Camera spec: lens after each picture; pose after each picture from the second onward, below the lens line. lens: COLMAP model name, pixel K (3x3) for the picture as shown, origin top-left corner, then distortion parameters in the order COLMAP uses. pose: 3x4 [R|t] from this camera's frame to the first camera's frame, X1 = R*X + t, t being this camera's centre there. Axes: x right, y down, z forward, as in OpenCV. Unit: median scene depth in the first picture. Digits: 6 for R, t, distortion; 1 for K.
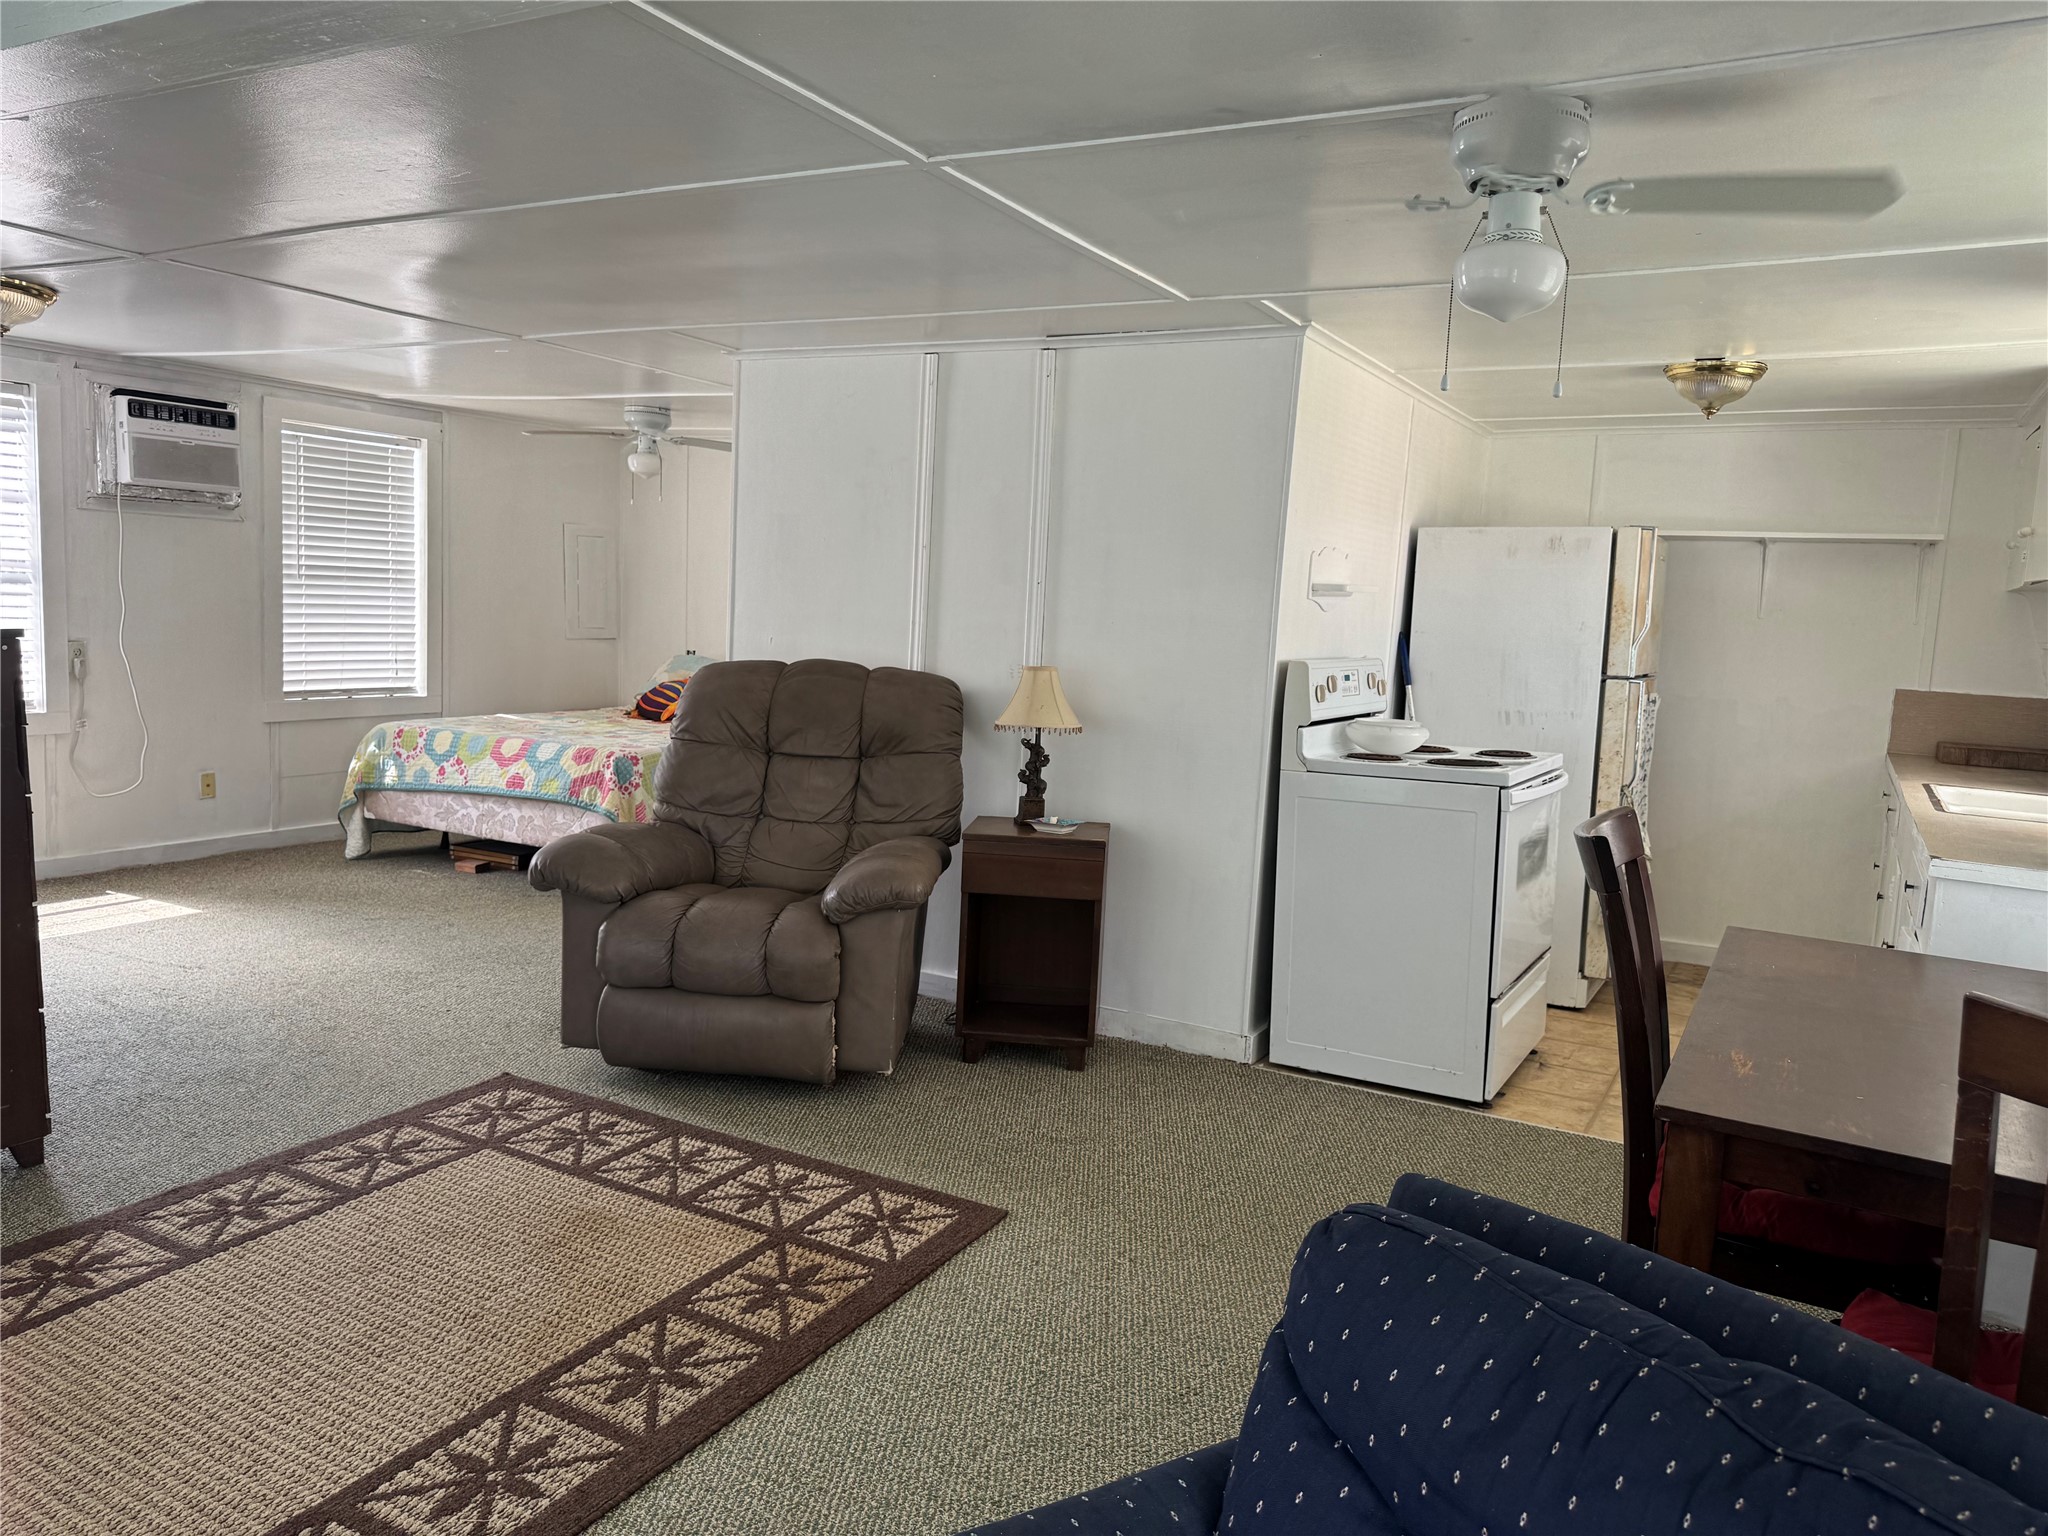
lens RADIAL K [[1422.5, 0, 1028.9], [0, 1422.5, 767.9], [0, 0, 1]] dist [0.149386, -0.185902]
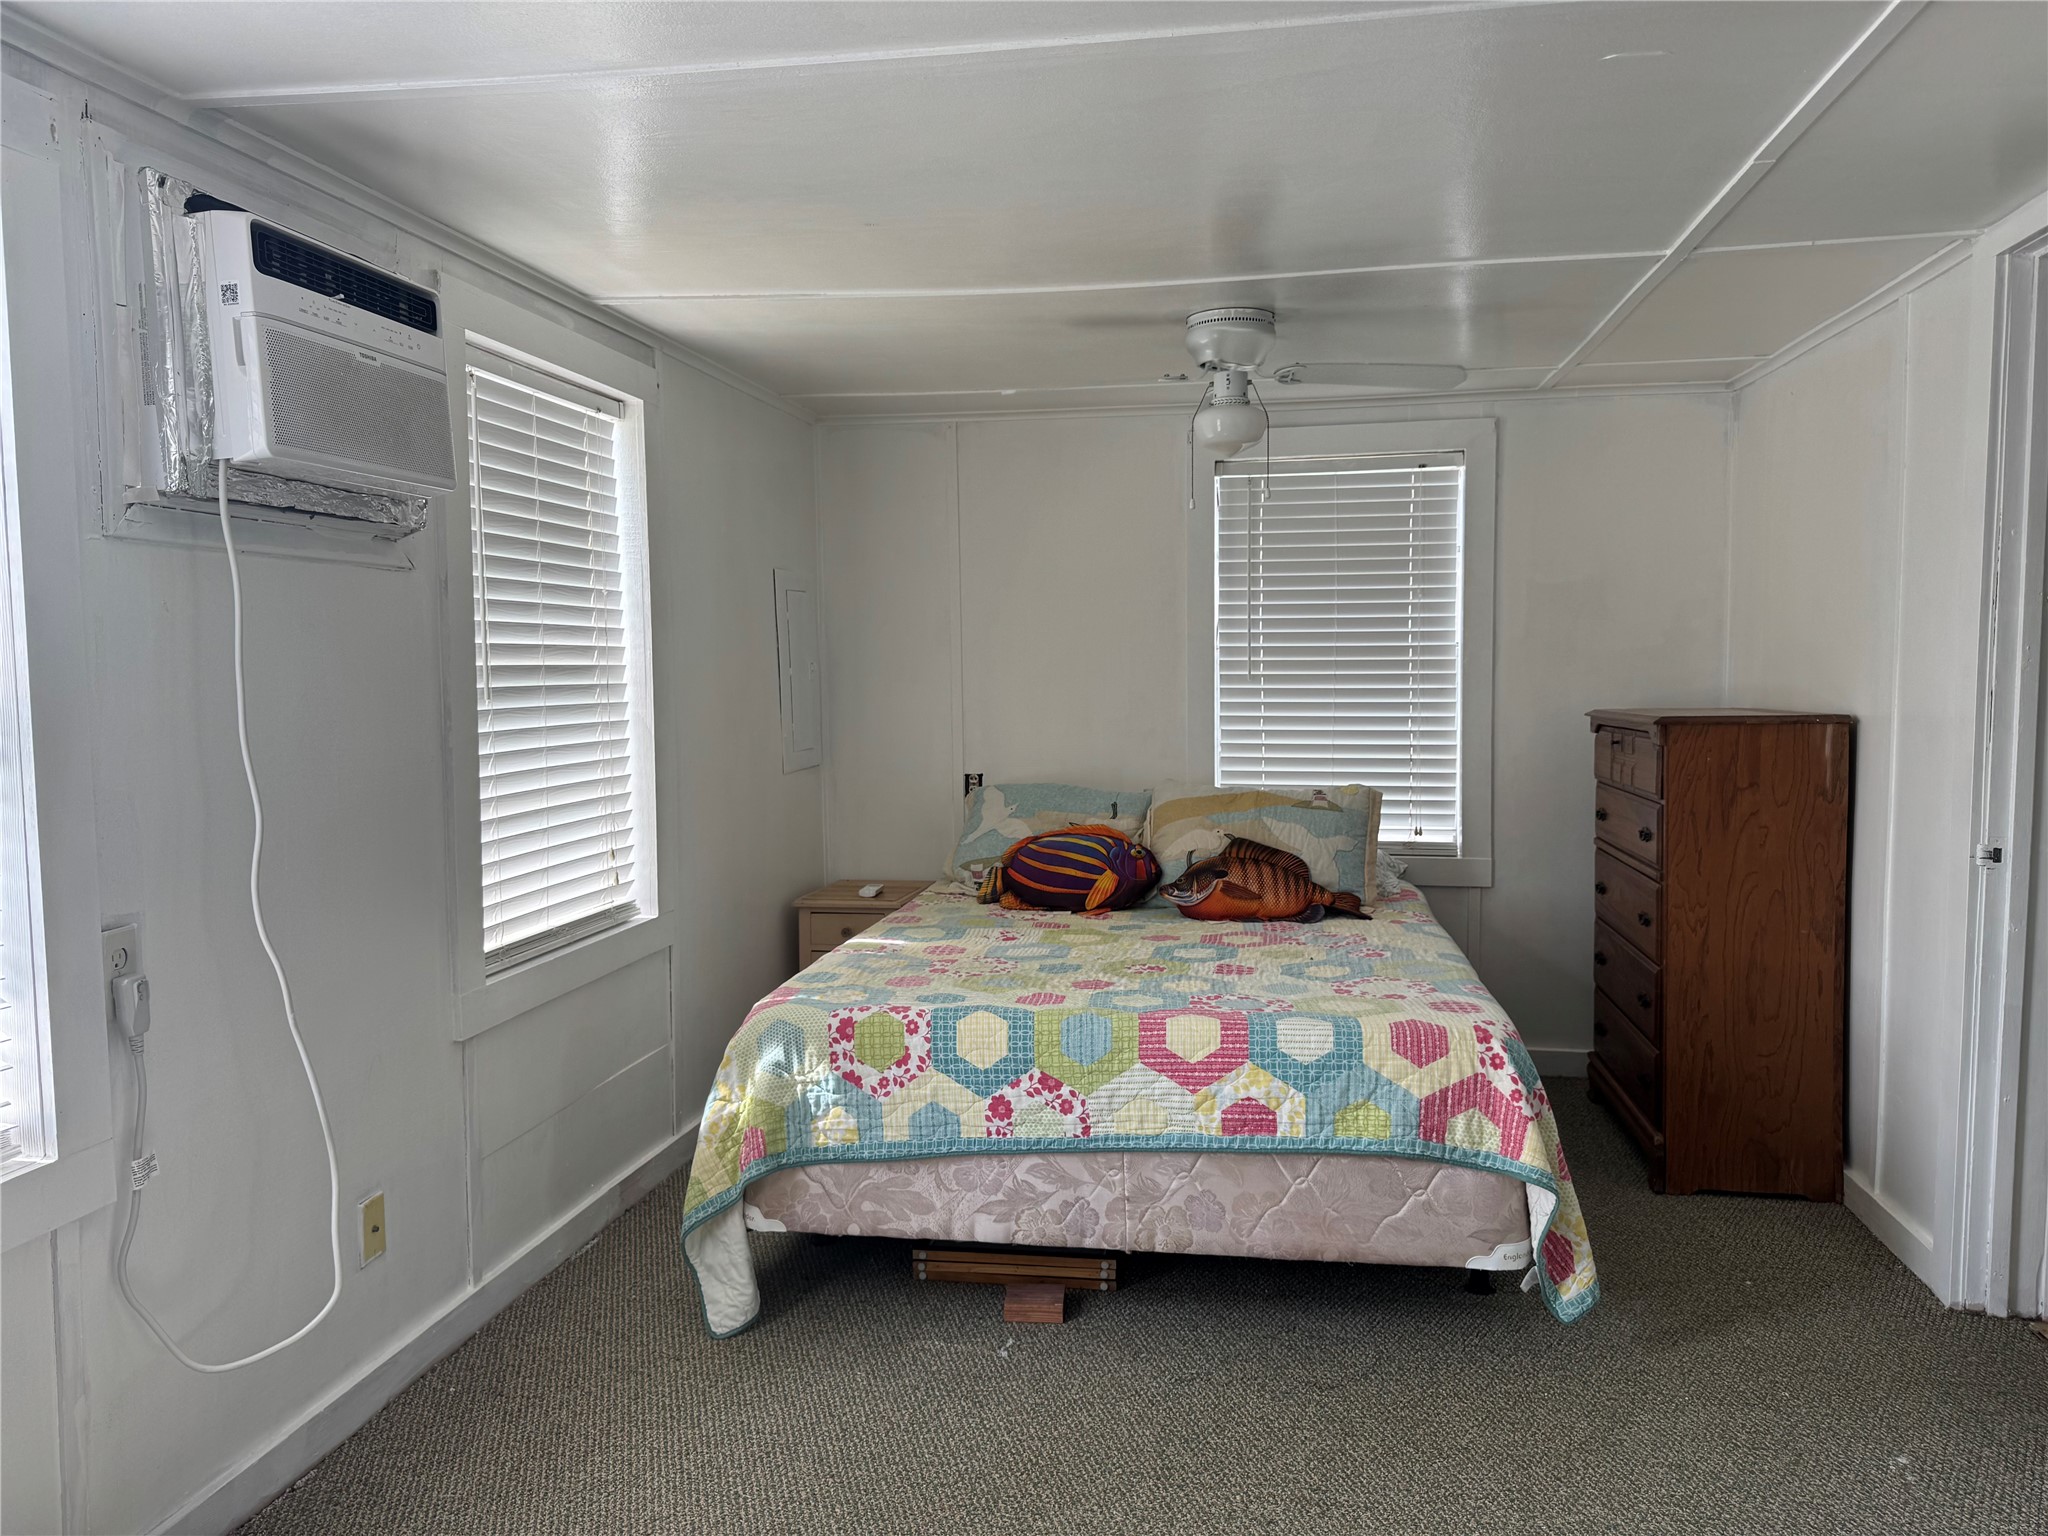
lens RADIAL K [[1442.7, 0, 1020.9], [0, 1442.7, 758.0], [0, 0, 1]] dist [0.067870, -0.062780]
pose [[0.932225, -0.082056, 0.352452, -0.711392], [0.097064, 0.994962, -0.025089, -0.120254], [-0.348618, 0.057599, 0.935493, 0.754788]]
